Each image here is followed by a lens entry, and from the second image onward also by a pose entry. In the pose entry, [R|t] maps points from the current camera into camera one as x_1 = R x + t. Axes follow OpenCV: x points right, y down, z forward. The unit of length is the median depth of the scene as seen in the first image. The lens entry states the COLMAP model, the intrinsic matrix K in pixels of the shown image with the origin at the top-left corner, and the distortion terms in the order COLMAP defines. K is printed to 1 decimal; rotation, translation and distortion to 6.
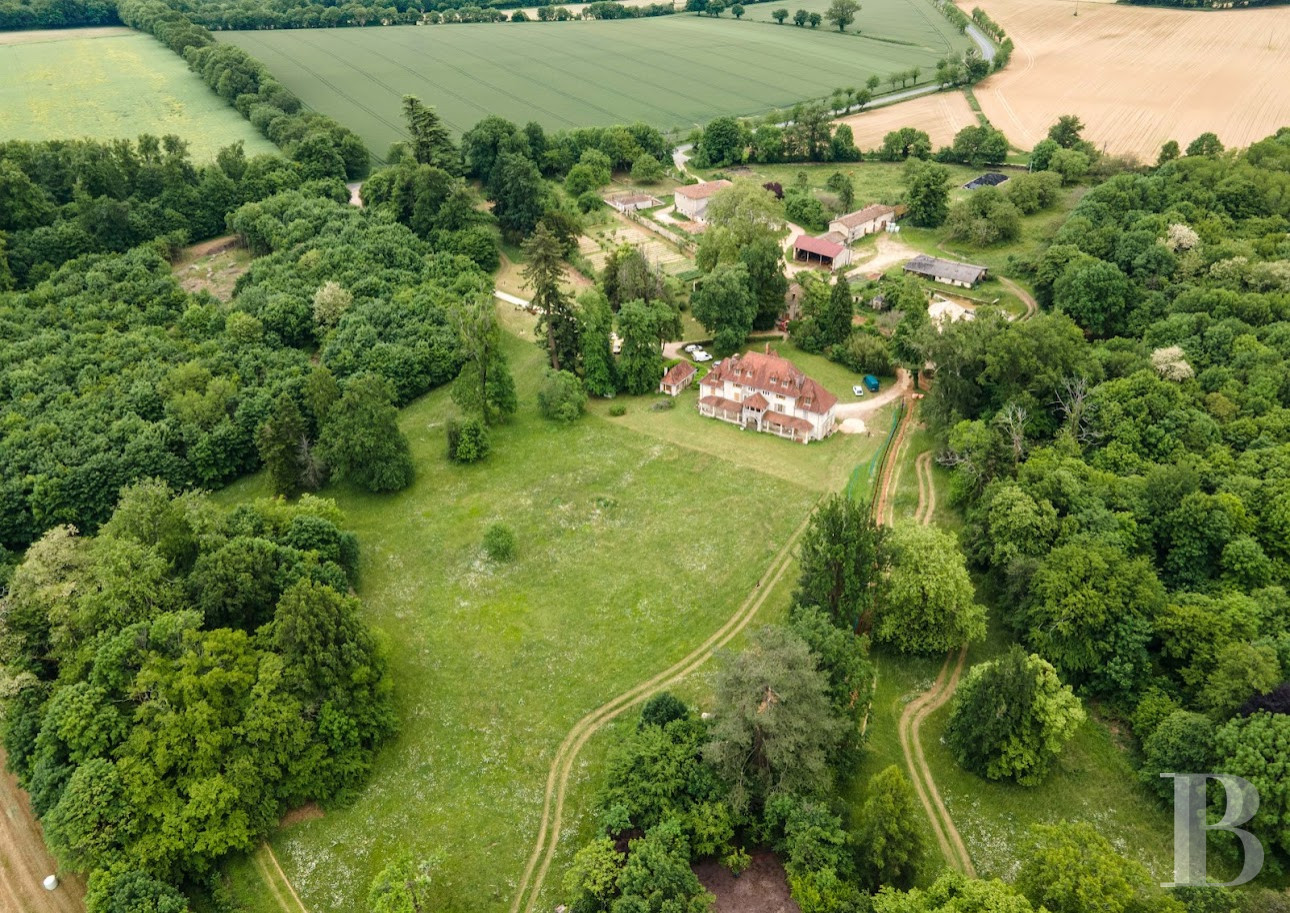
lens RADIAL K [[616.2, 0, 645.0], [0, 616.2, 456.5], [0, 0, 1]] dist [-0.000065, 0.000030]
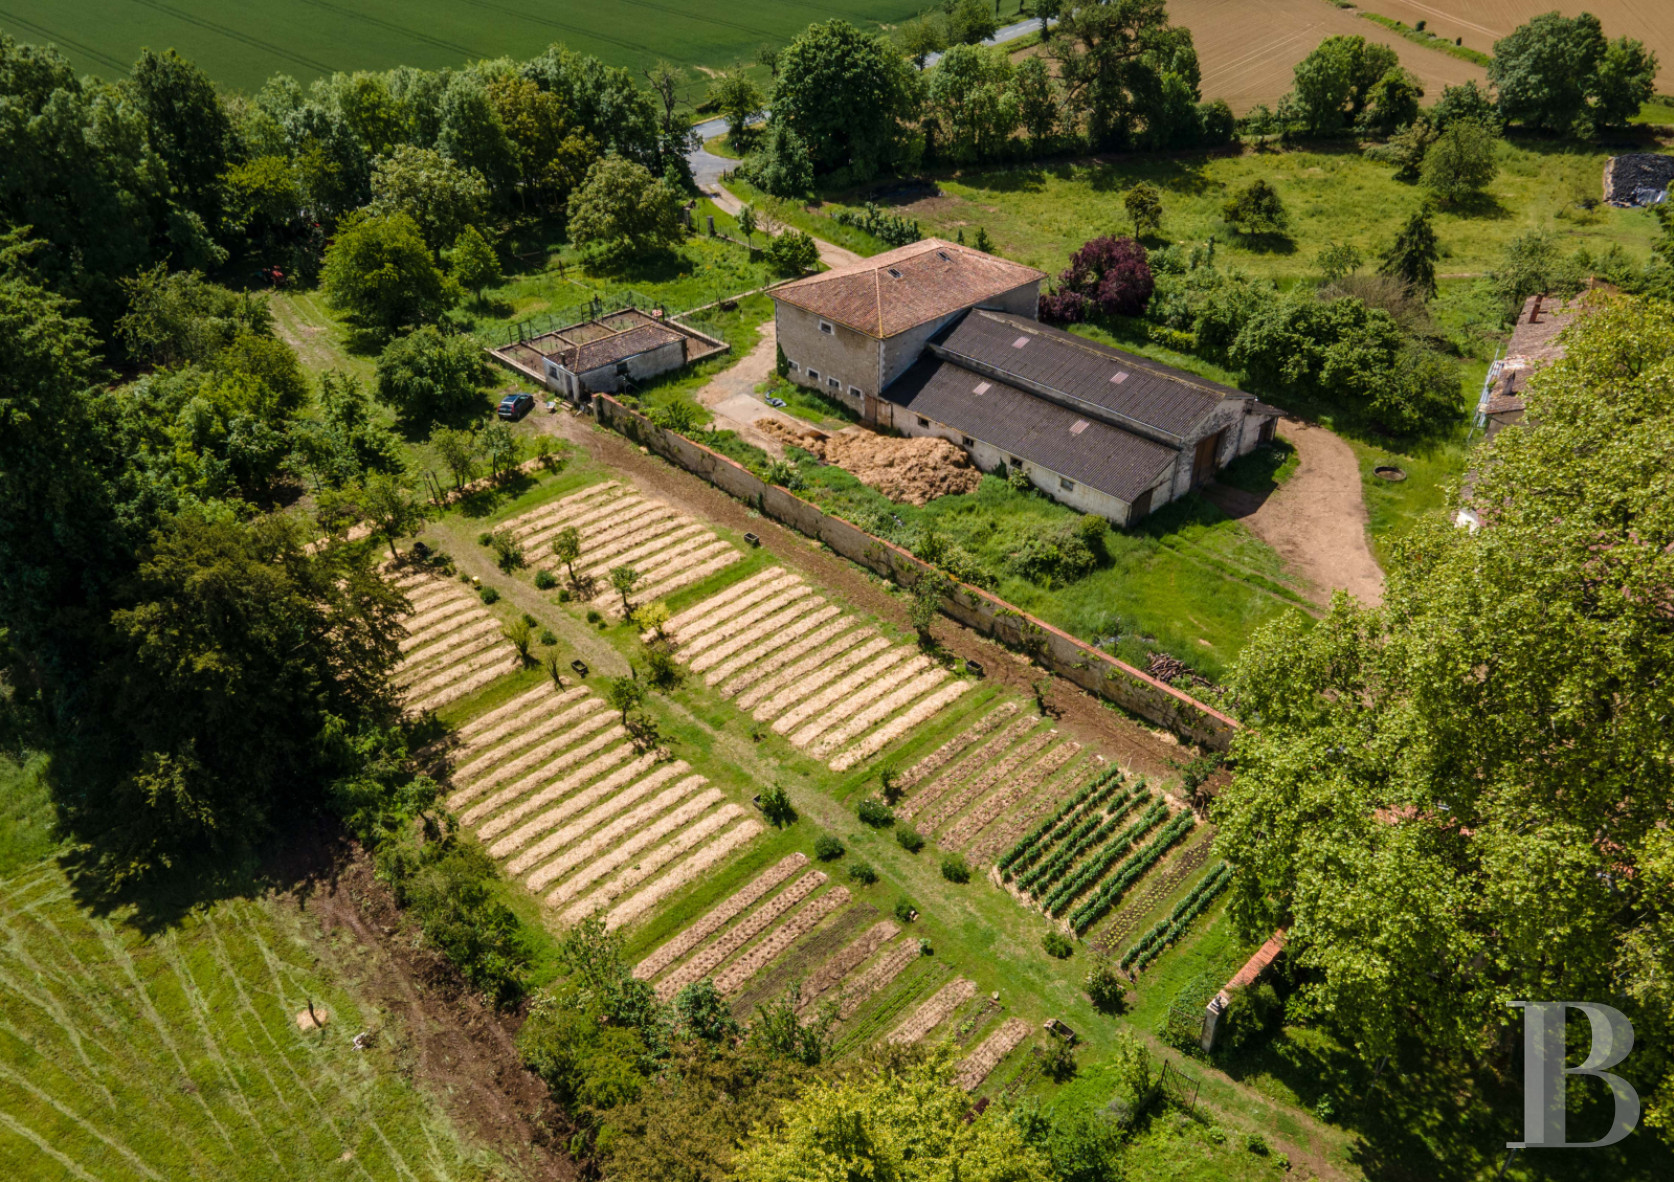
lens RADIAL K [[799.6, 0, 837.0], [0, 799.6, 591.0], [0, 0, 1]] dist [-0.000065, 0.000030]
pose [[0.951423, -0.187182, 0.244452, -0.026394], [0.173813, 0.981891, 0.075364, -0.293218], [-0.254132, -0.029214, 0.966728, 0.588141]]
